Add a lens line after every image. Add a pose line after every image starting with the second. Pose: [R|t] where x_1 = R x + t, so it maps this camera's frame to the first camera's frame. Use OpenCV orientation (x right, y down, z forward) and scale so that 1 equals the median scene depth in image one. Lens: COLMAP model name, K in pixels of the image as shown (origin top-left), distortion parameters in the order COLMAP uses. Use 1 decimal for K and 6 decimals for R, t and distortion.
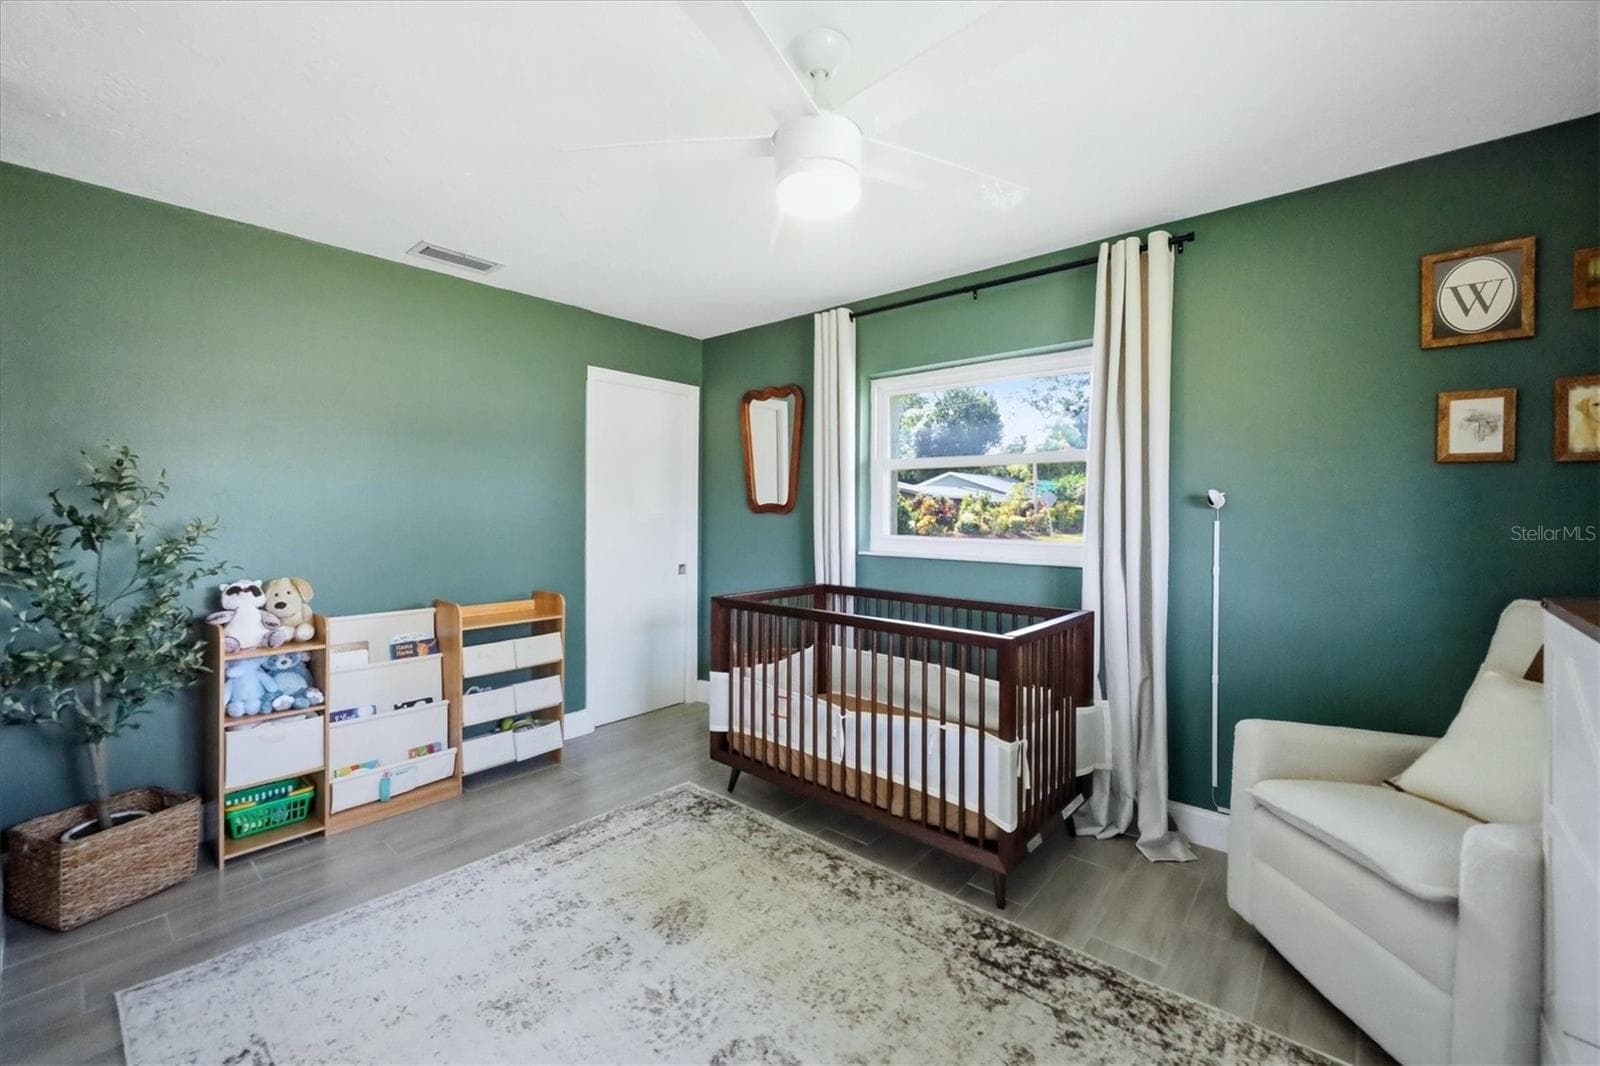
lens RADIAL K [[669.4, 0, 804.2], [0, 669.4, 522.1], [0, 0, 1]] dist [0.000244, -0.000109]
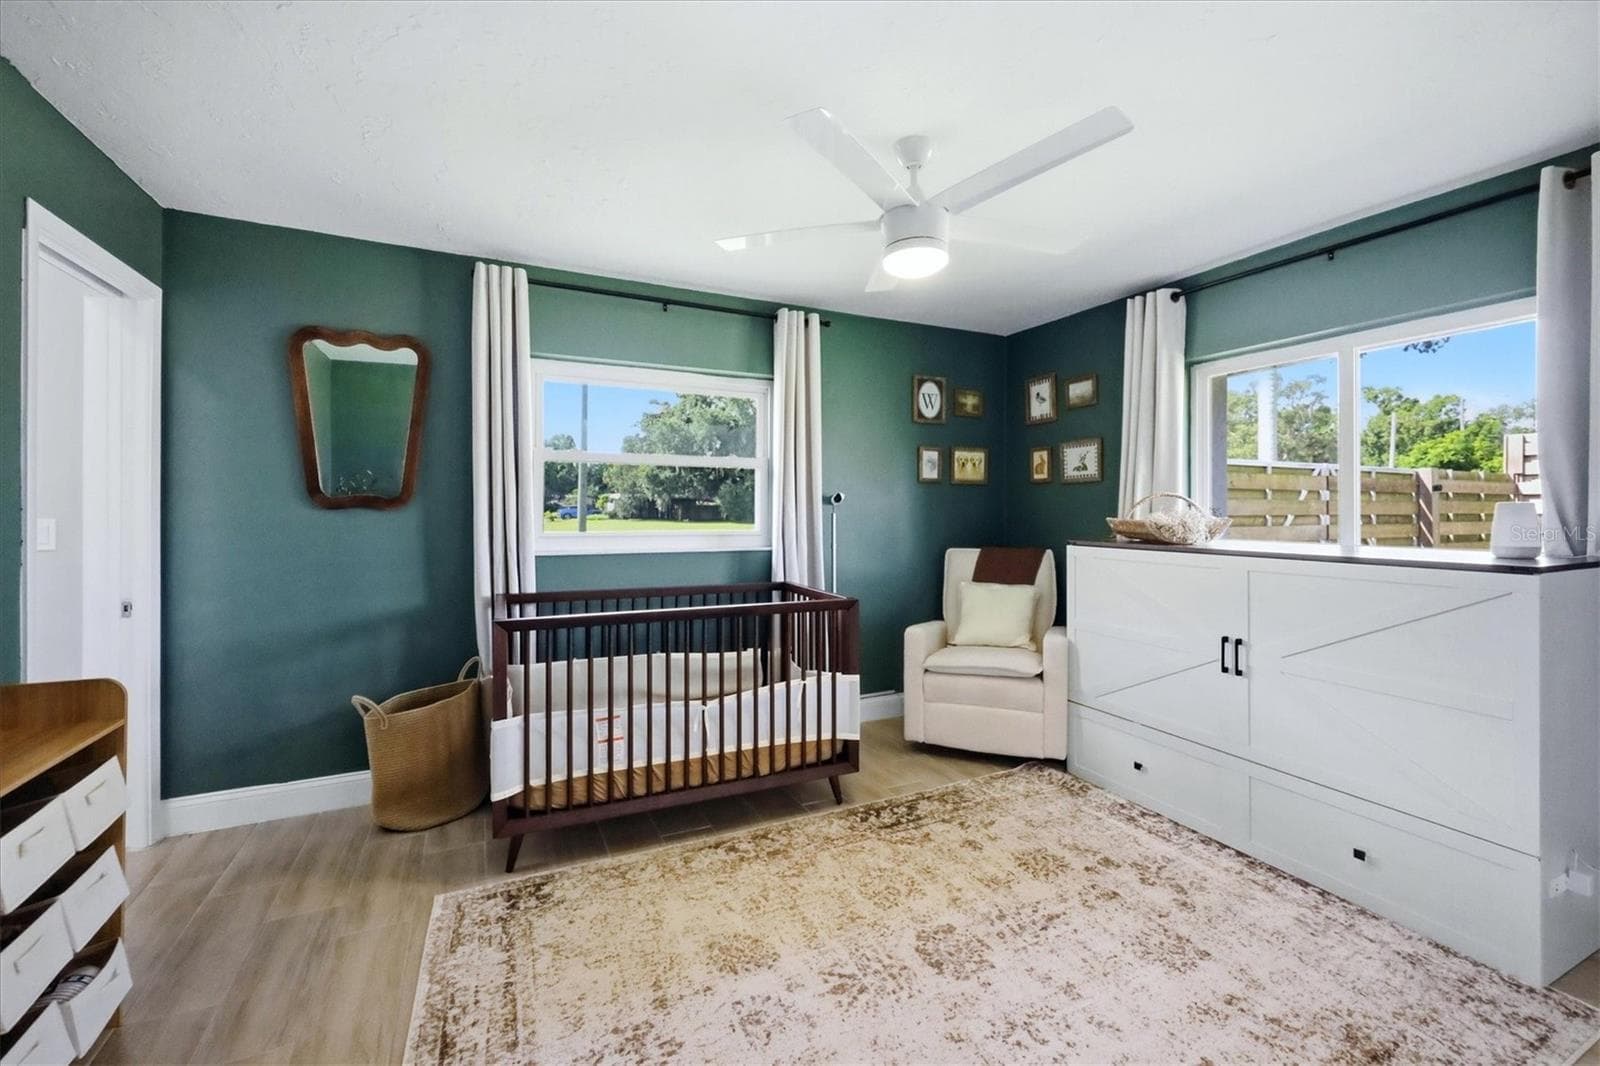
lens RADIAL K [[669.4, 0, 820.5], [0, 669.4, 510.0], [0, 0, 1]] dist [0.000244, -0.000109]
pose [[0.374769, -0.006754, 0.927094, -0.889912], [0.011667, 0.999929, 0.002569, -0.013471], [-0.927045, 0.009854, 0.374821, 0.490020]]
